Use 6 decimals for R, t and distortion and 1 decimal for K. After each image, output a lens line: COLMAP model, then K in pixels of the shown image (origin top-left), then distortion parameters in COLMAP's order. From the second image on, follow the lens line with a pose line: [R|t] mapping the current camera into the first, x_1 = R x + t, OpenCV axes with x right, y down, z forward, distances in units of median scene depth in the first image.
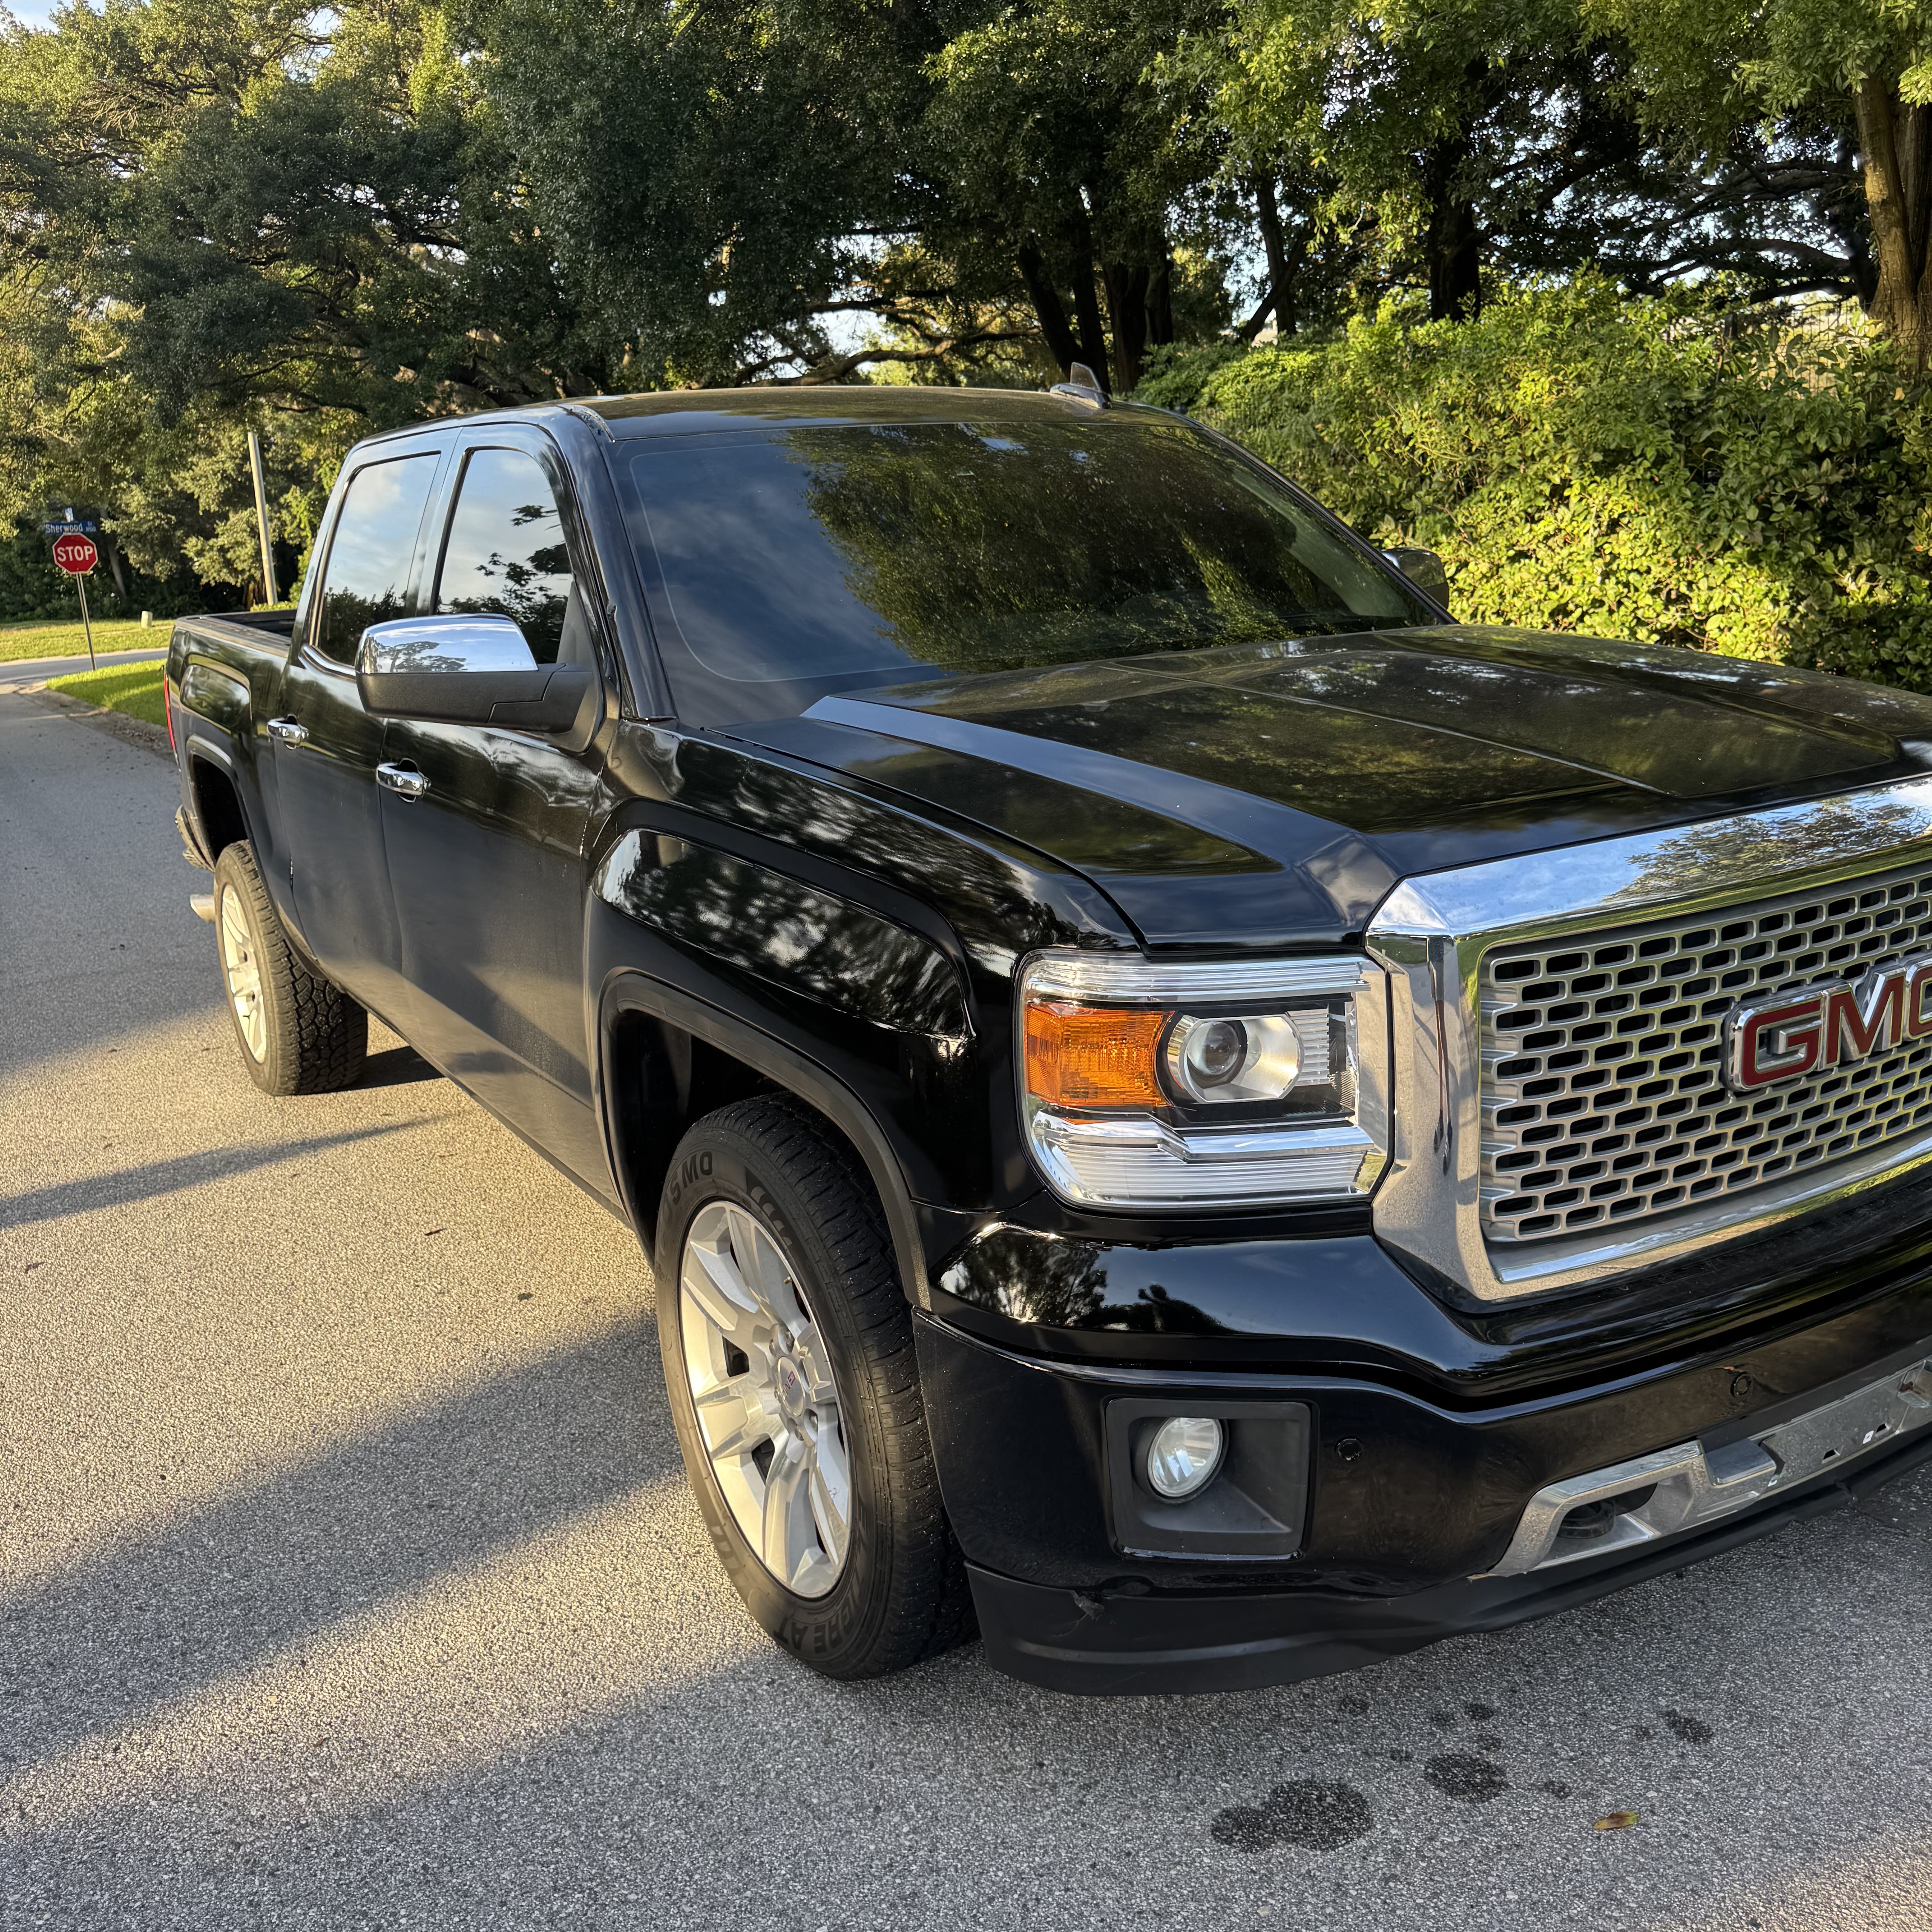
lens RADIAL K [[1854.0, 0, 967.9], [0, 1854.0, 957.5], [0, 0, 1]] dist [0.006566, 0.000000]
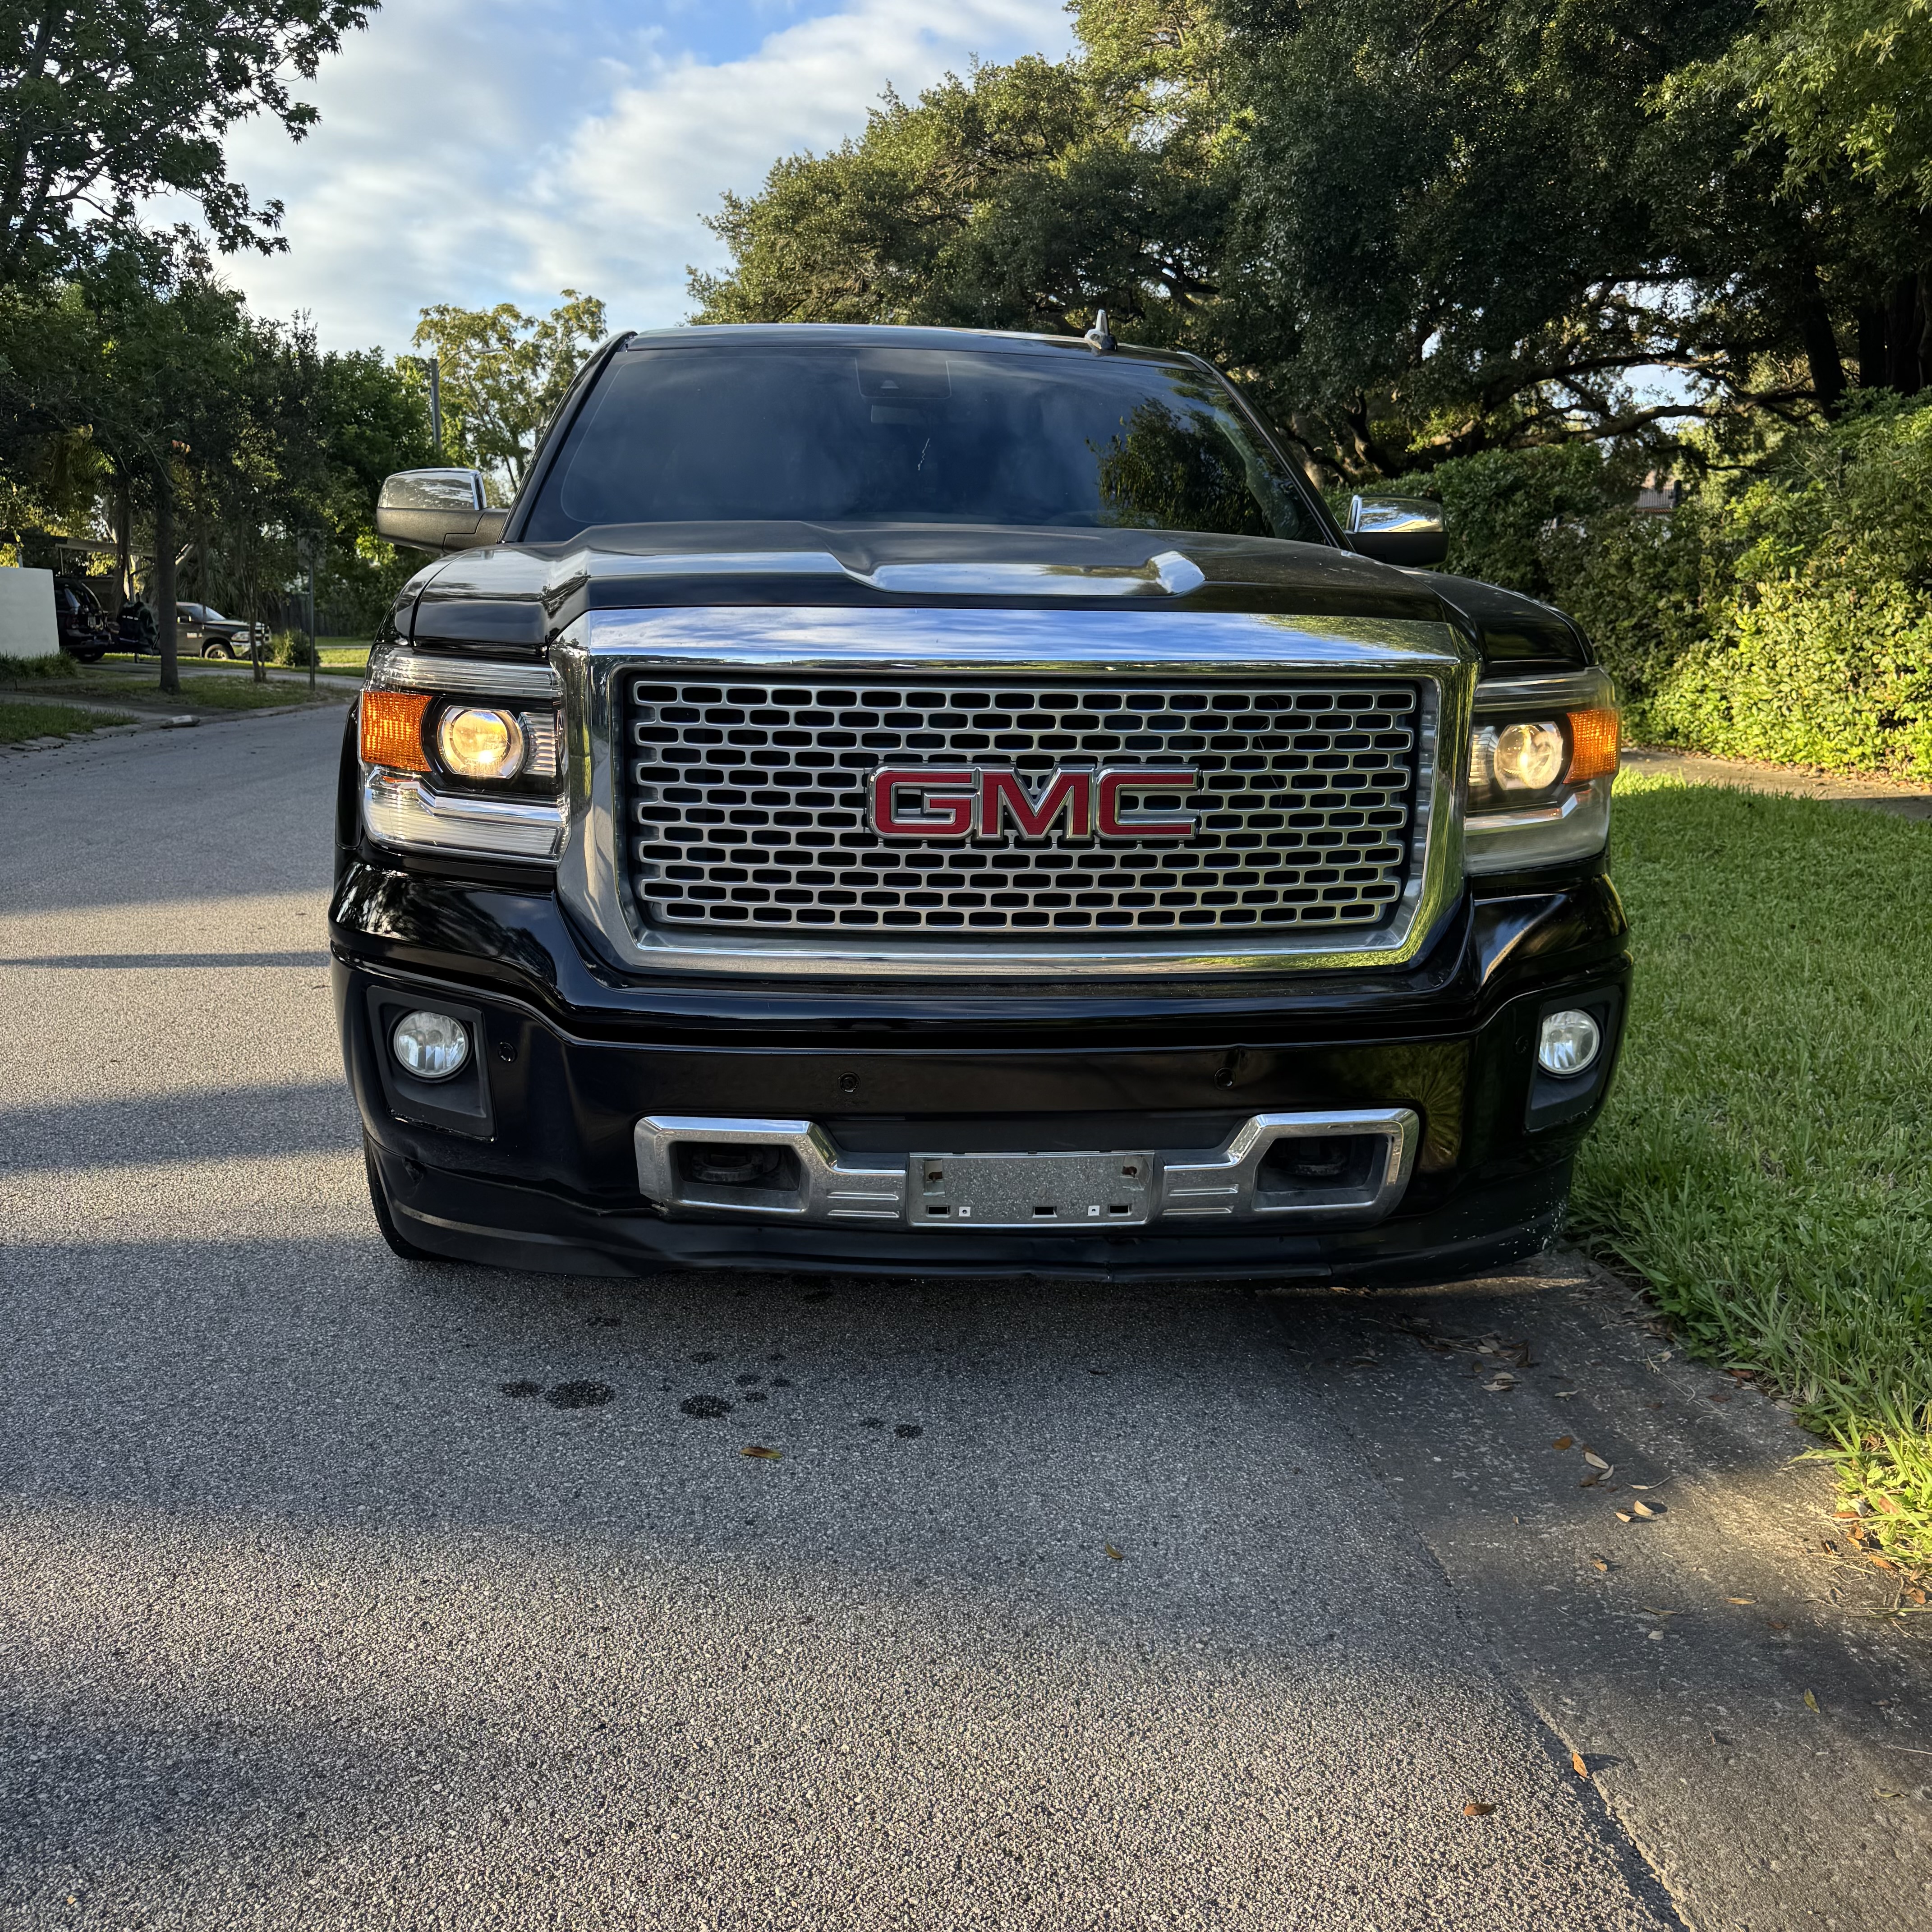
lens RADIAL K [[1854.0, 0, 960.0], [0, 1854.0, 975.8], [0, 0, 1]] dist [0.006566, 0.000000]
pose [[0.895038, 0.153546, -0.418726, 0.240406], [-0.163247, 0.986502, 0.012804, 0.033771], [0.415040, 0.056895, 0.908022, -0.011095]]
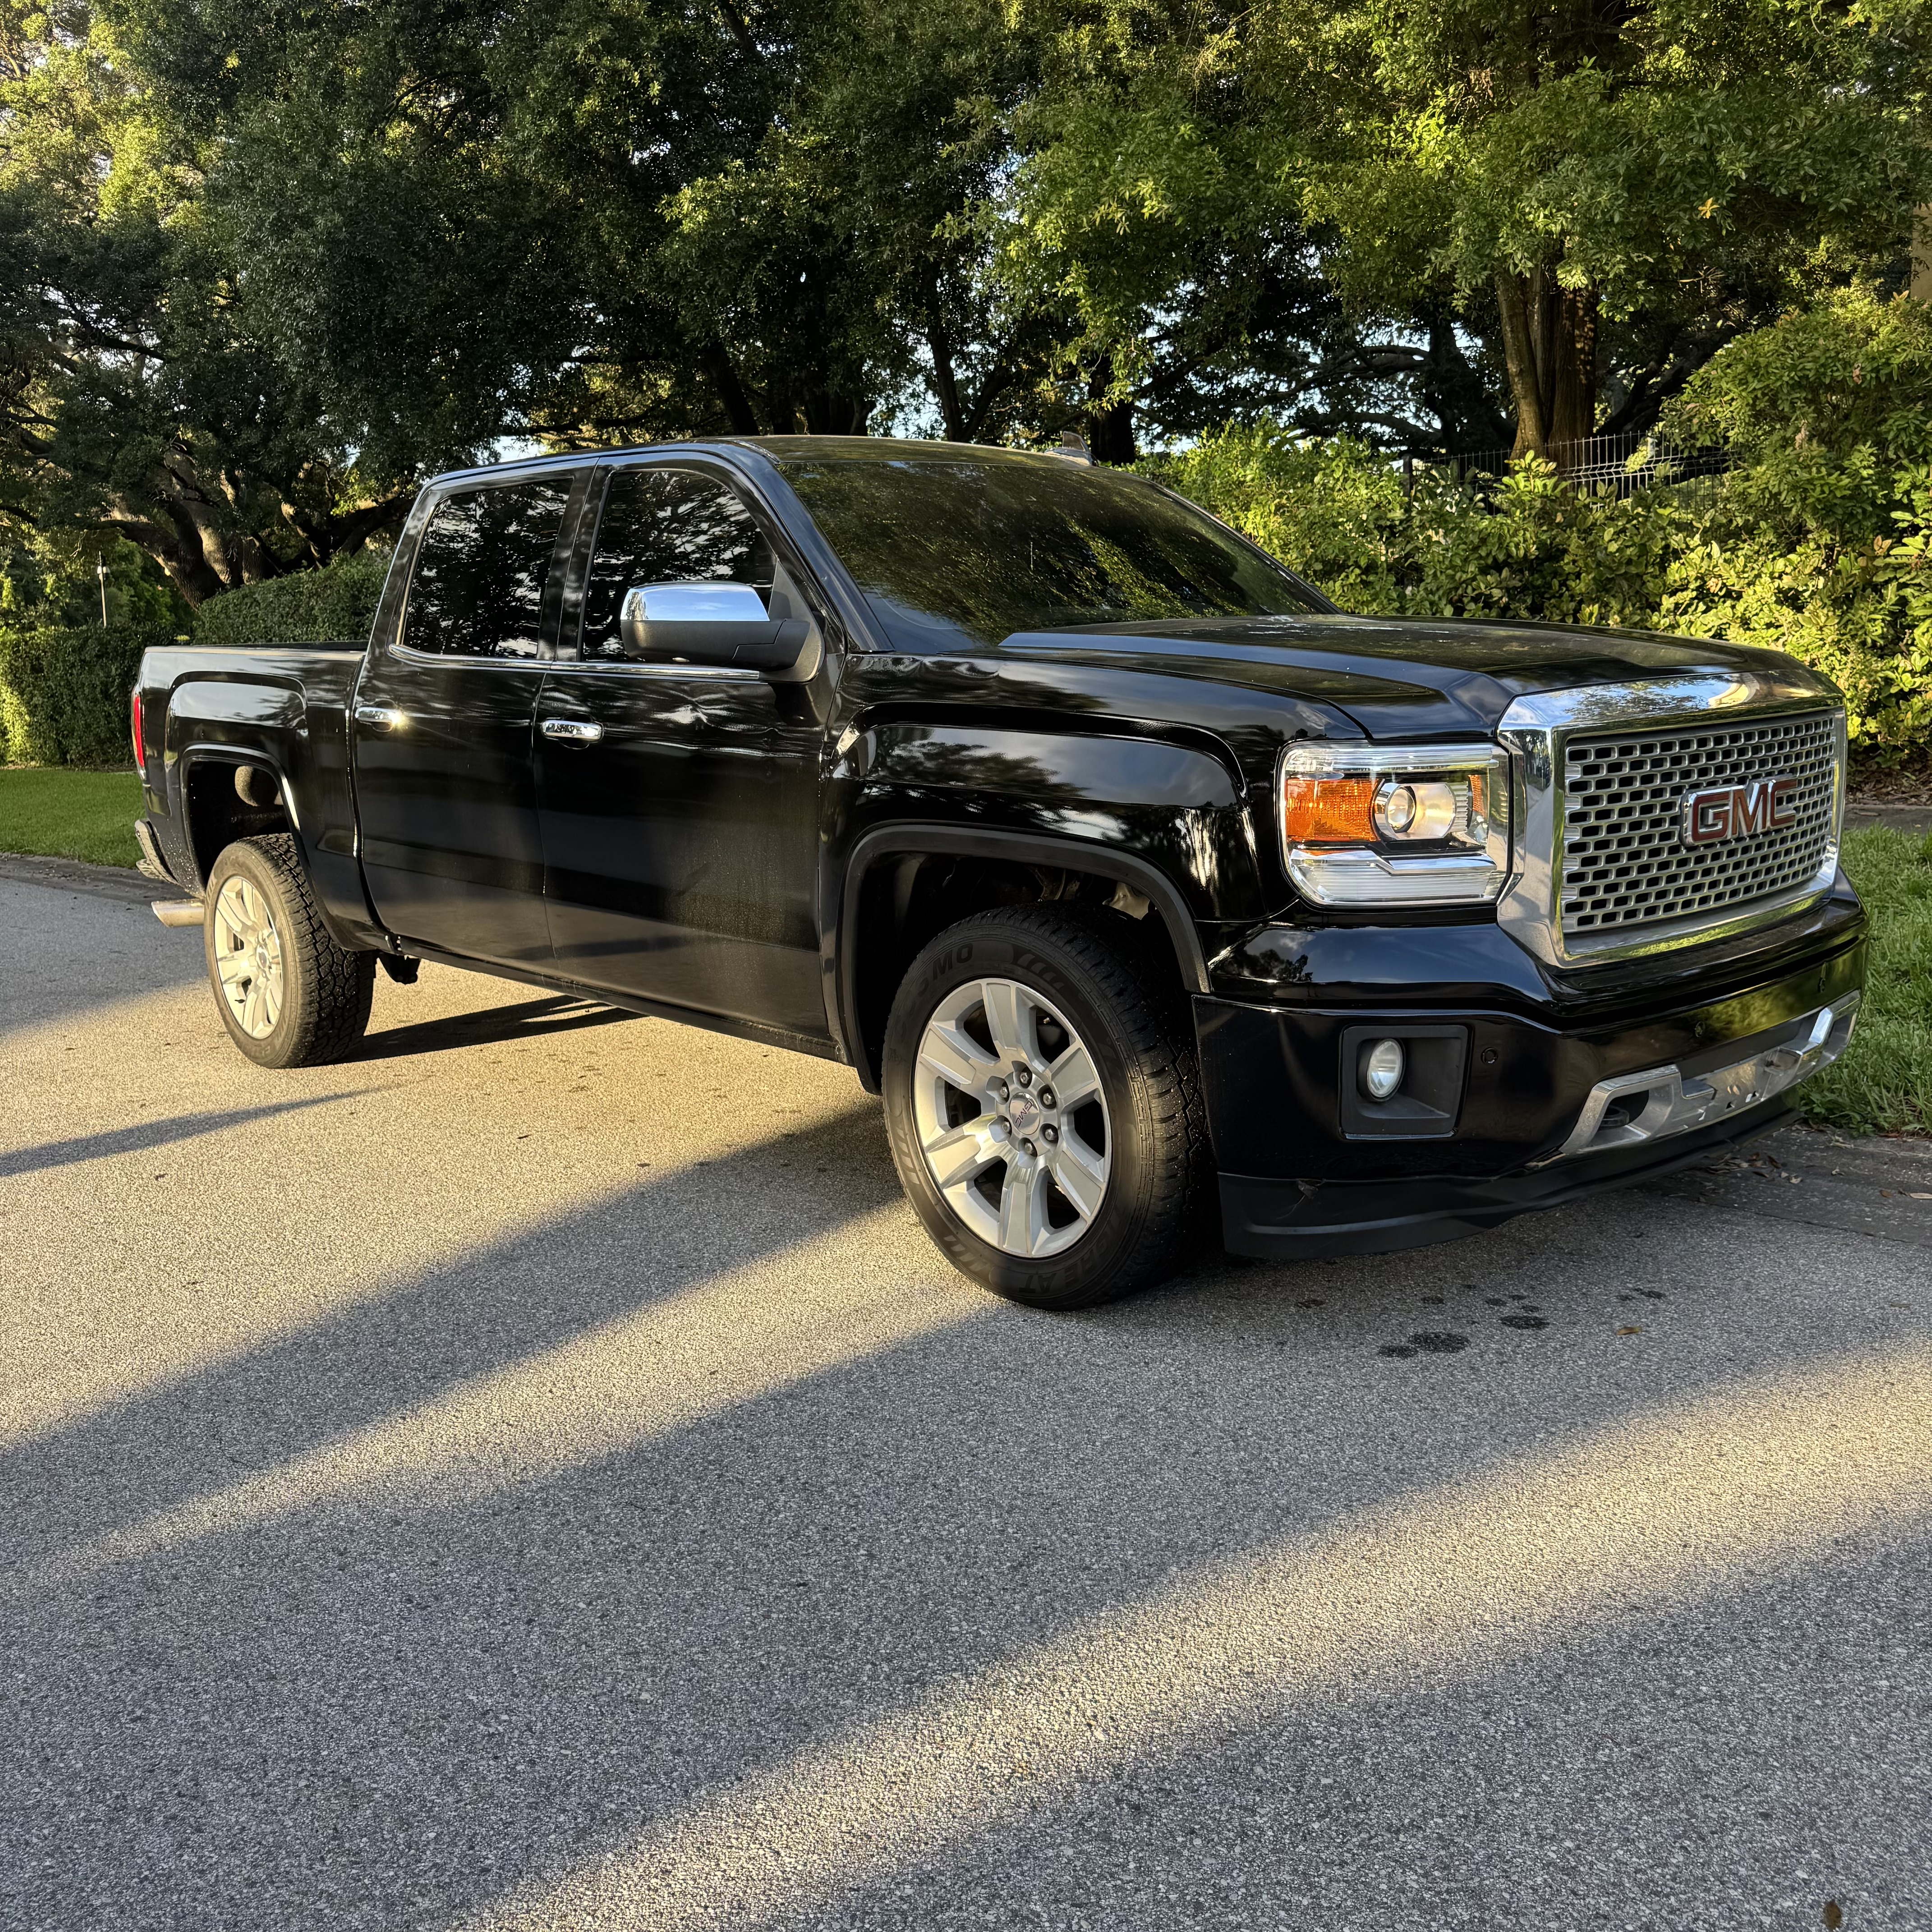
lens RADIAL K [[1854.0, 0, 971.7], [0, 1854.0, 973.1], [0, 0, 1]] dist [0.006566, 0.000000]
pose [[0.980038, -0.011585, 0.198470, -0.128042], [0.024607, 0.997693, -0.063272, 0.066720], [-0.197279, 0.066893, 0.978063, -0.110442]]
